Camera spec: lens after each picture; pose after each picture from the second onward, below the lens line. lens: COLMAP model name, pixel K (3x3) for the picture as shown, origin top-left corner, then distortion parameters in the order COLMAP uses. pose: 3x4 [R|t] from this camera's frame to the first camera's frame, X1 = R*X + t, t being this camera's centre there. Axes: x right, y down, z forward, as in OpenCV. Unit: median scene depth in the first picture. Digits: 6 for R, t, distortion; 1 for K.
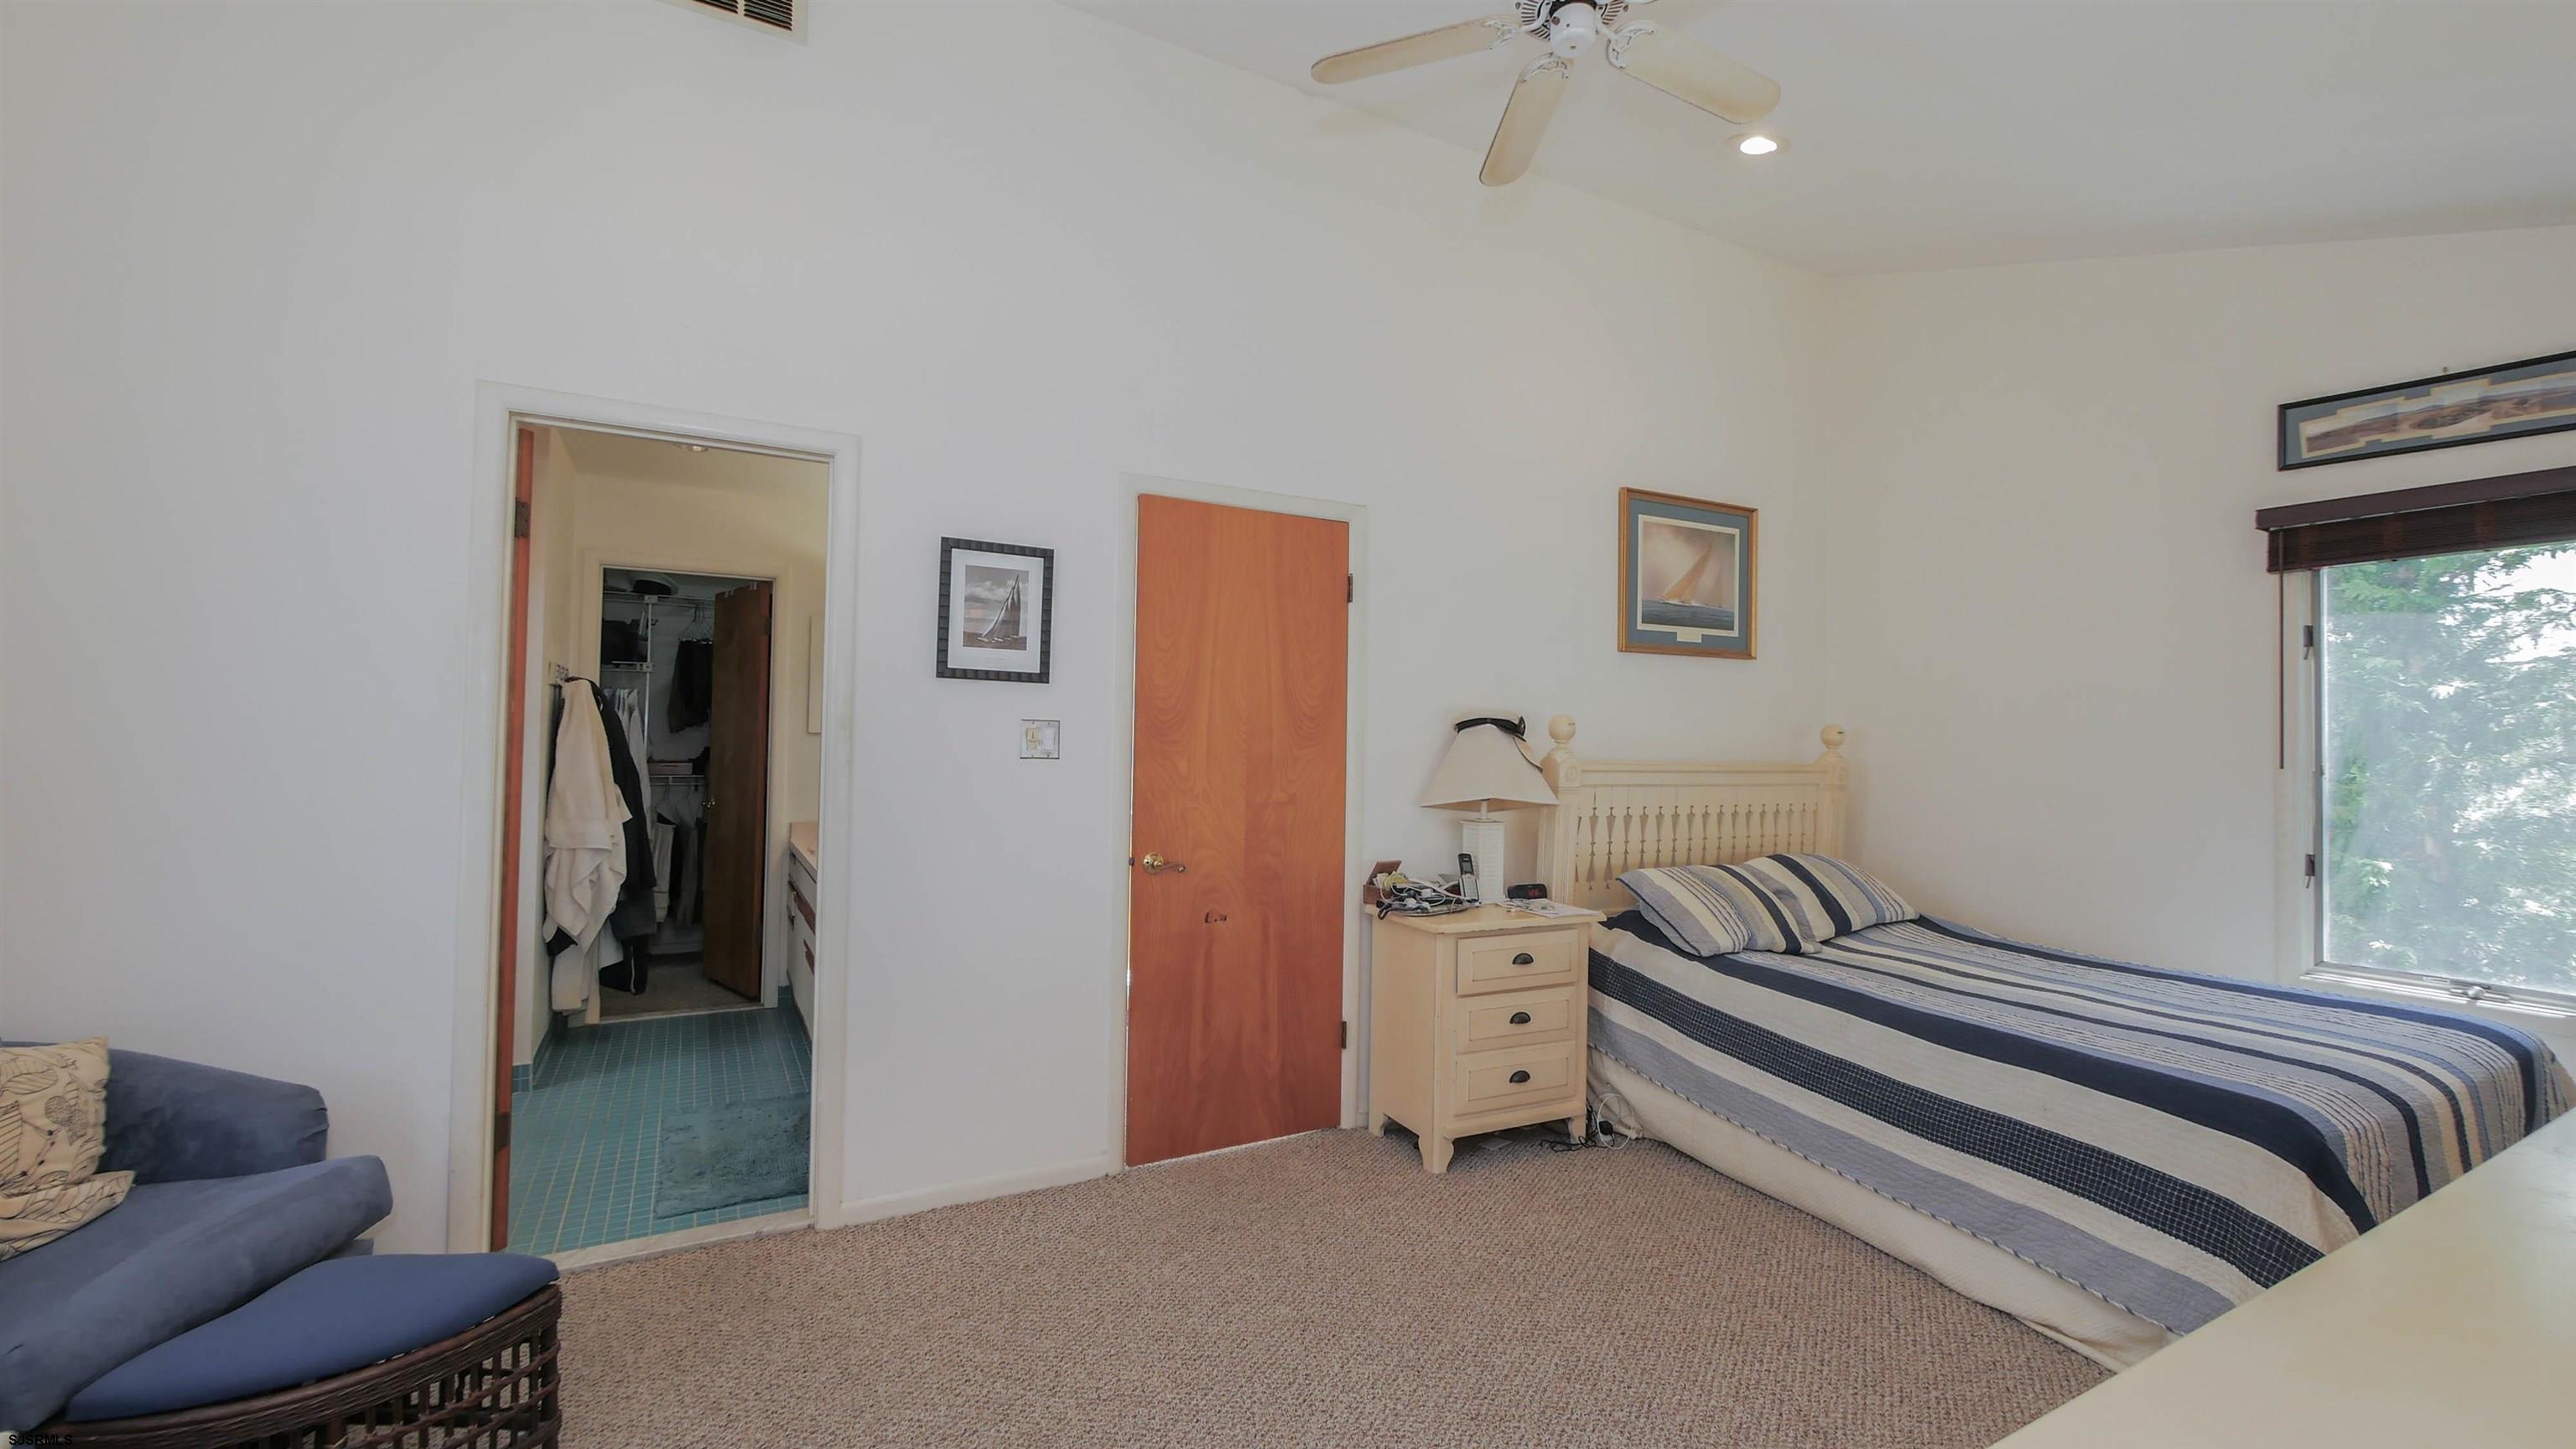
lens RADIAL K [[1059.2, 0, 1277.1], [0, 1059.2, 723.7], [0, 0, 1]] dist [-0.004429, -0.000172]
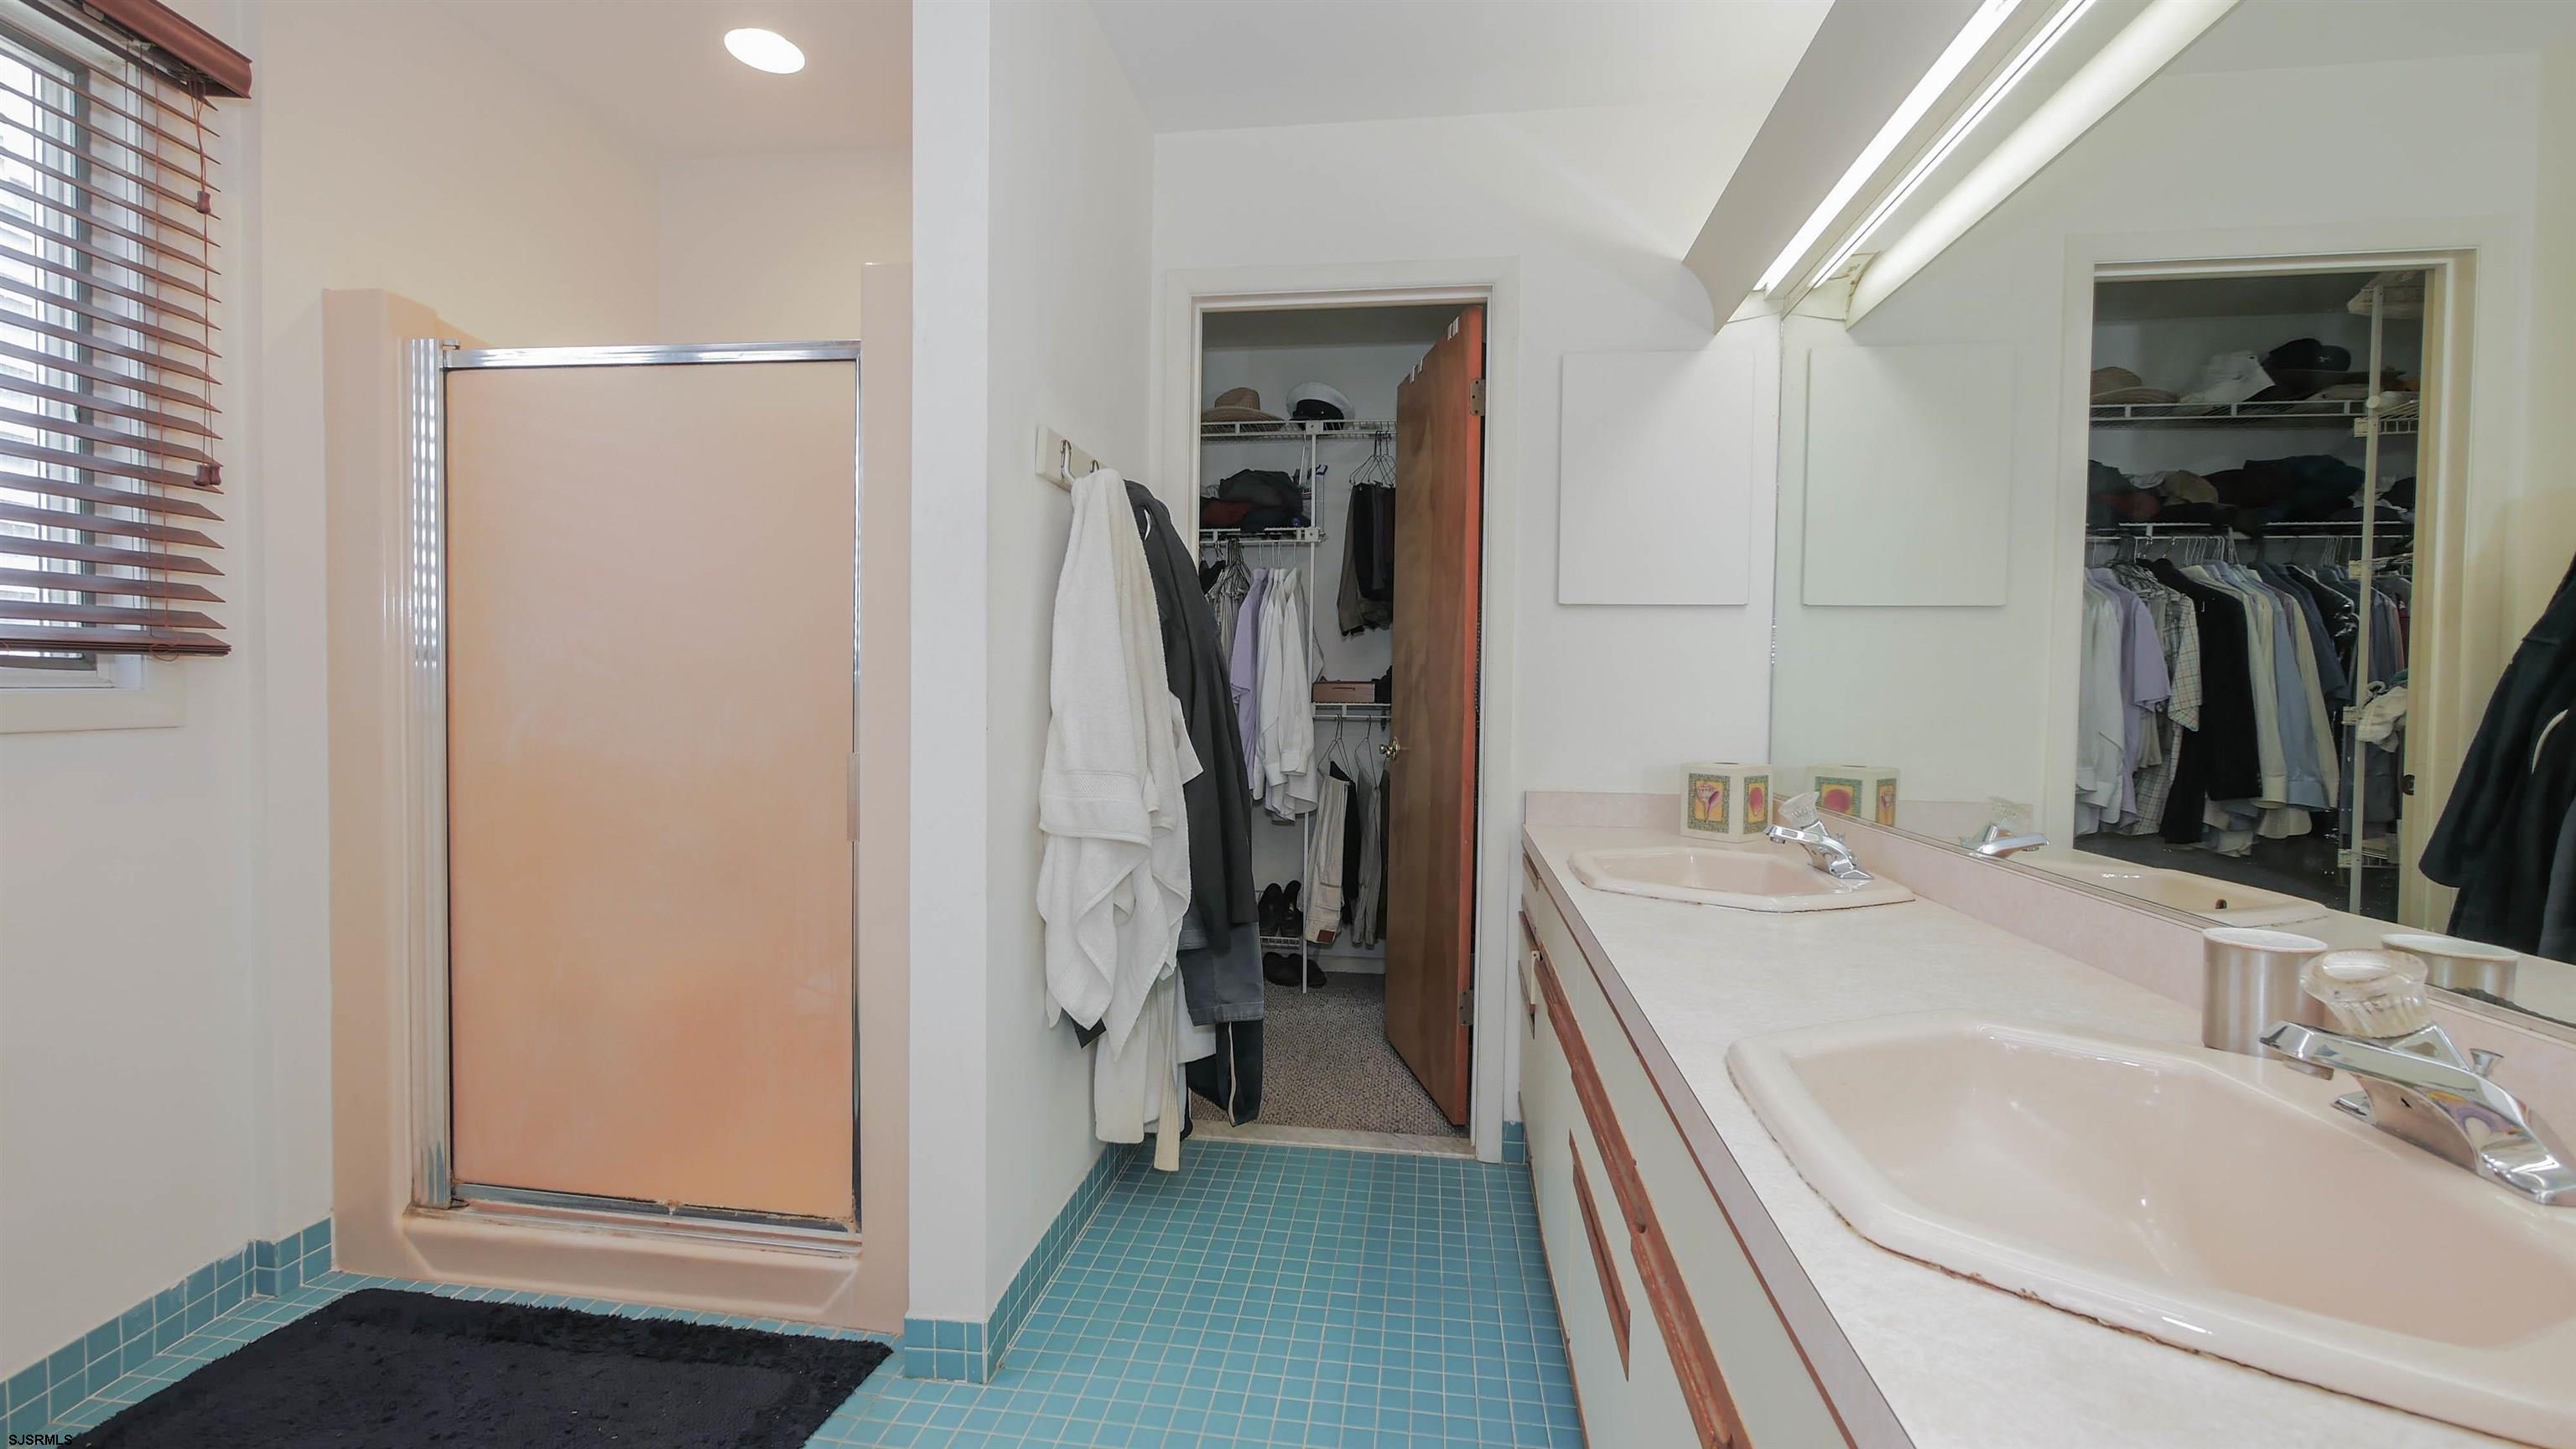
lens RADIAL K [[1059.2, 0, 1281.9], [0, 1059.2, 721.4], [0, 0, 1]] dist [-0.004429, -0.000172]
pose [[0.802886, 0.013921, -0.595970, -0.268336], [0.008103, 0.999380, 0.034261, 0.044572], [0.596078, -0.032337, 0.802275, 0.560802]]
